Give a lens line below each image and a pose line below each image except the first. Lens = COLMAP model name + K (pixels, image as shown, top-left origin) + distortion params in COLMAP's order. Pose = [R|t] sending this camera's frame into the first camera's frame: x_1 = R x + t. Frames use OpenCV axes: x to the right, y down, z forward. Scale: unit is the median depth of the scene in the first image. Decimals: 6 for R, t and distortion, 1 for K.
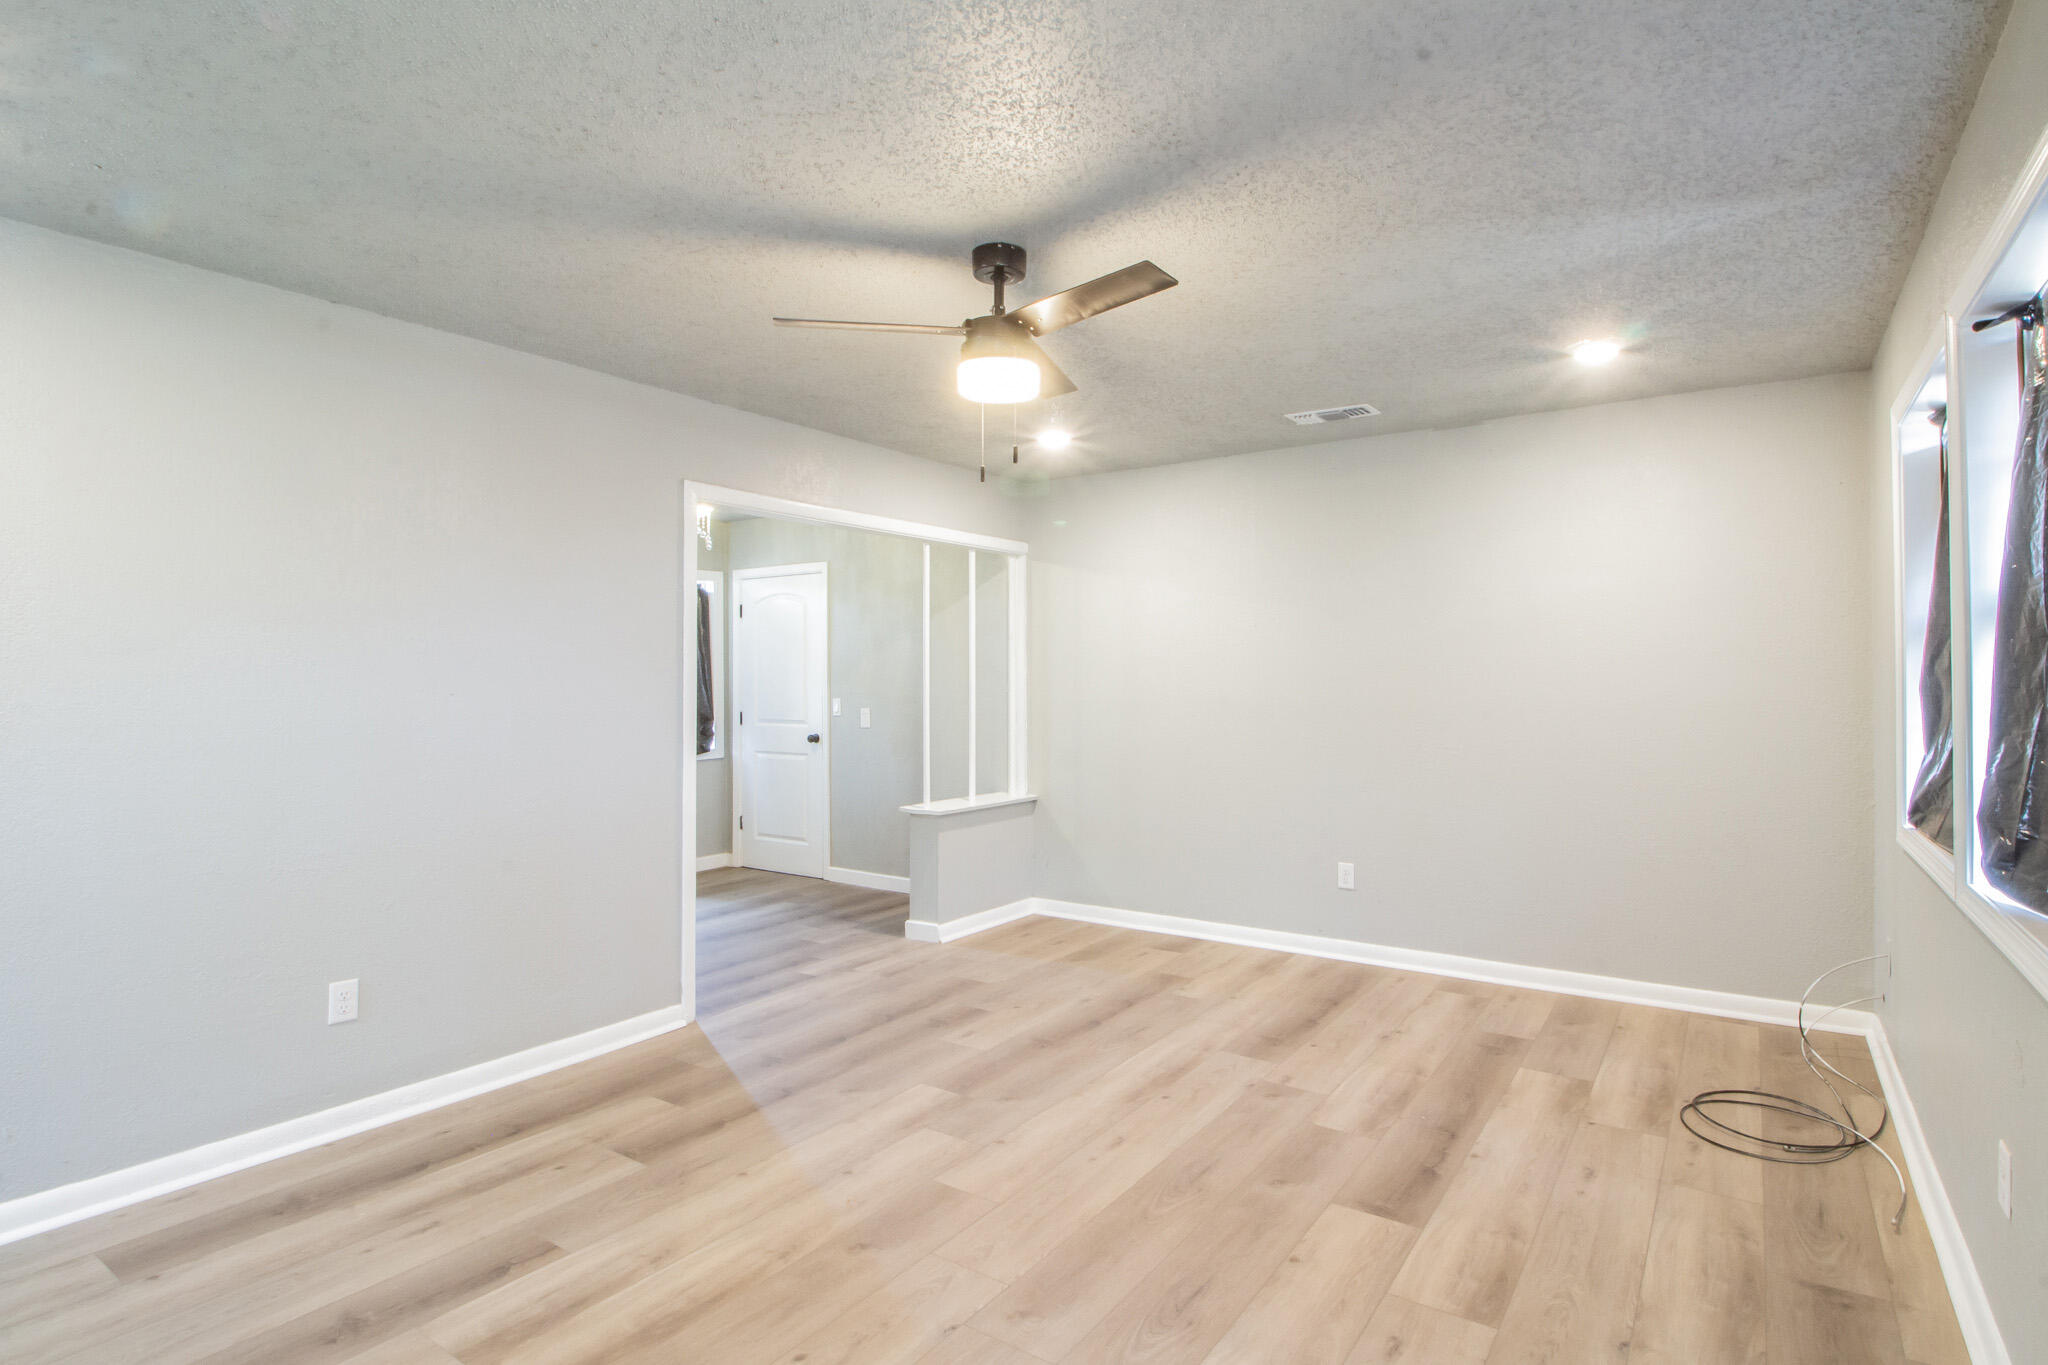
lens RADIAL K [[976.2, 0, 1050.2], [0, 976.2, 666.1], [0, 0, 1]] dist [-0.000242, -0.010212]
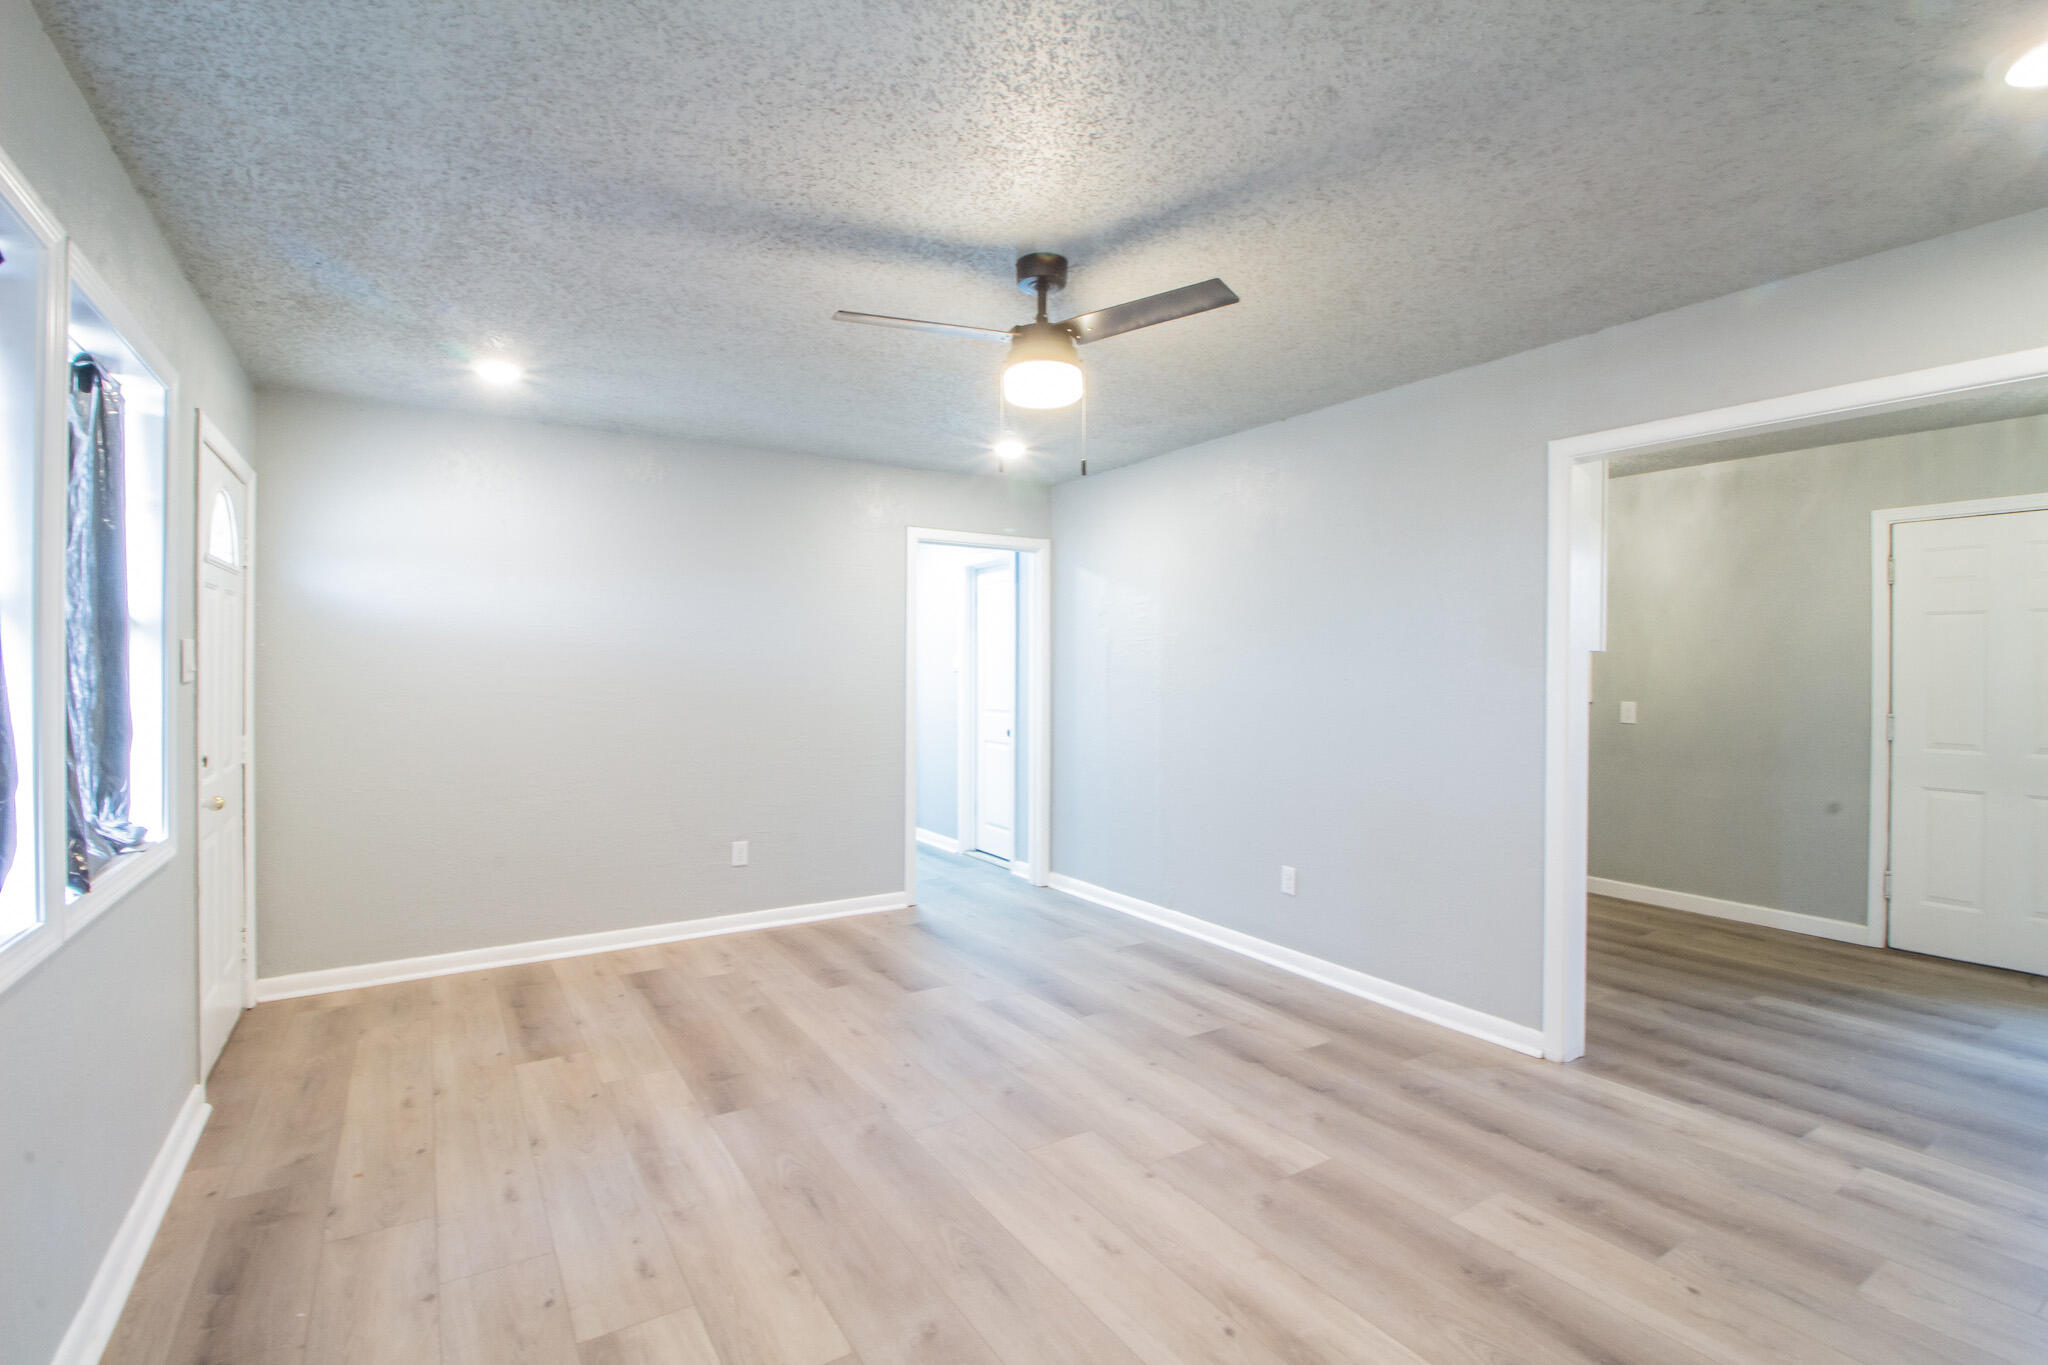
lens RADIAL K [[976.2, 0, 1050.2], [0, 976.2, 666.1], [0, 0, 1]] dist [-0.000242, -0.010212]
pose [[-0.373794, 0.002335, -0.927509, 0.706944], [0.014238, 0.999893, -0.003220, 0.015381], [0.927403, -0.014409, -0.373787, 1.085553]]
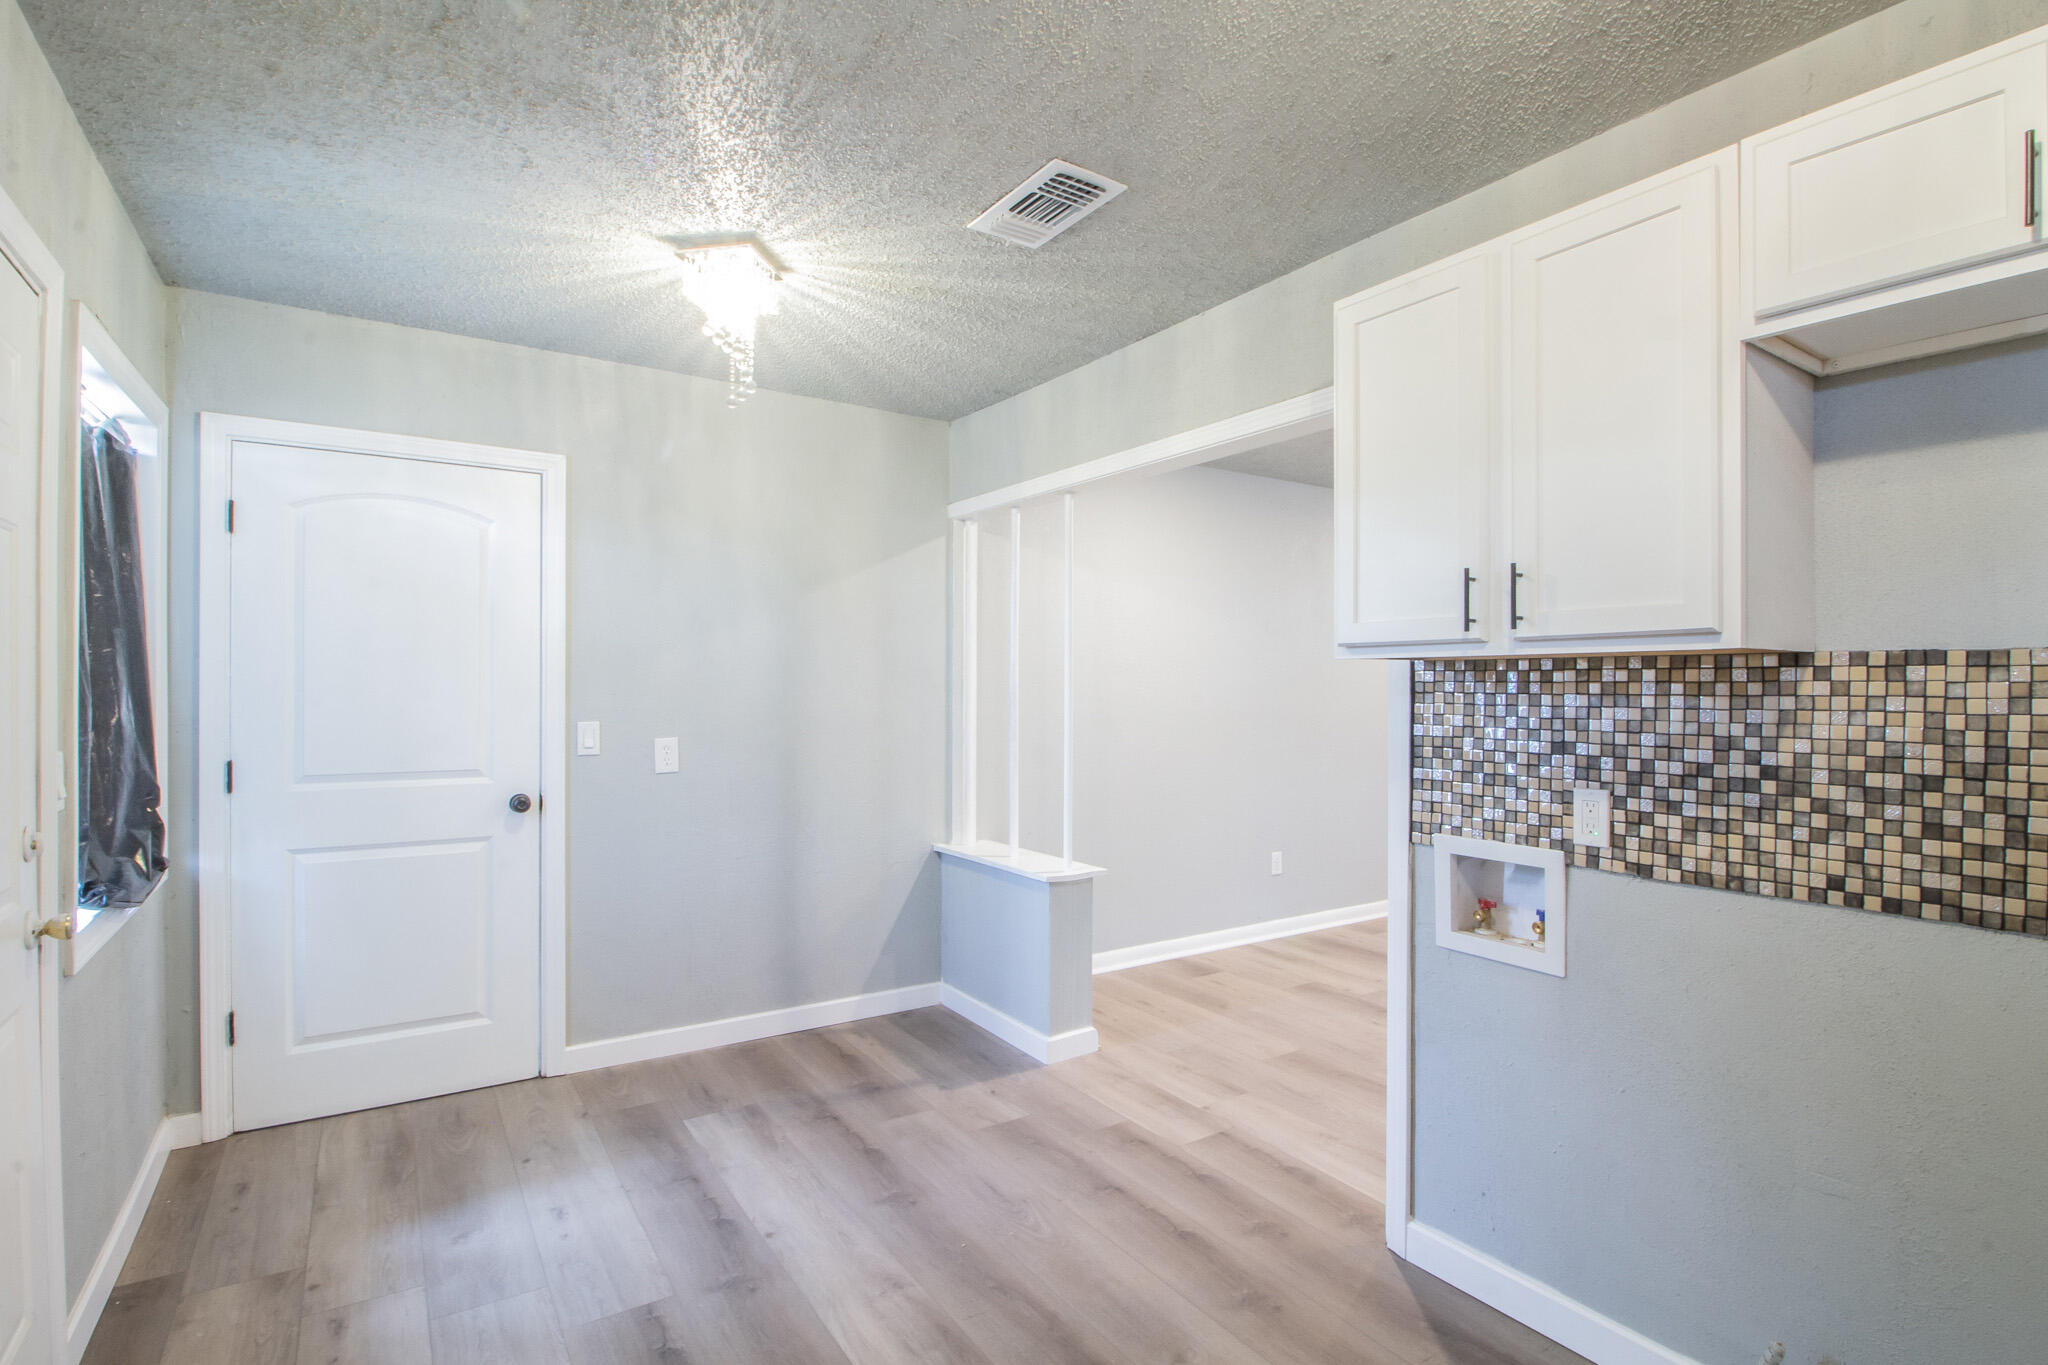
lens RADIAL K [[1005.4, 0, 1021.0], [0, 1005.4, 690.1], [0, 0, 1]] dist [-0.000661, -0.015472]
pose [[0.393700, 0.002434, 0.919236, -1.277745], [-0.017970, 0.999826, 0.005049, 0.019455], [-0.919063, -0.018506, 0.393675, 1.182959]]
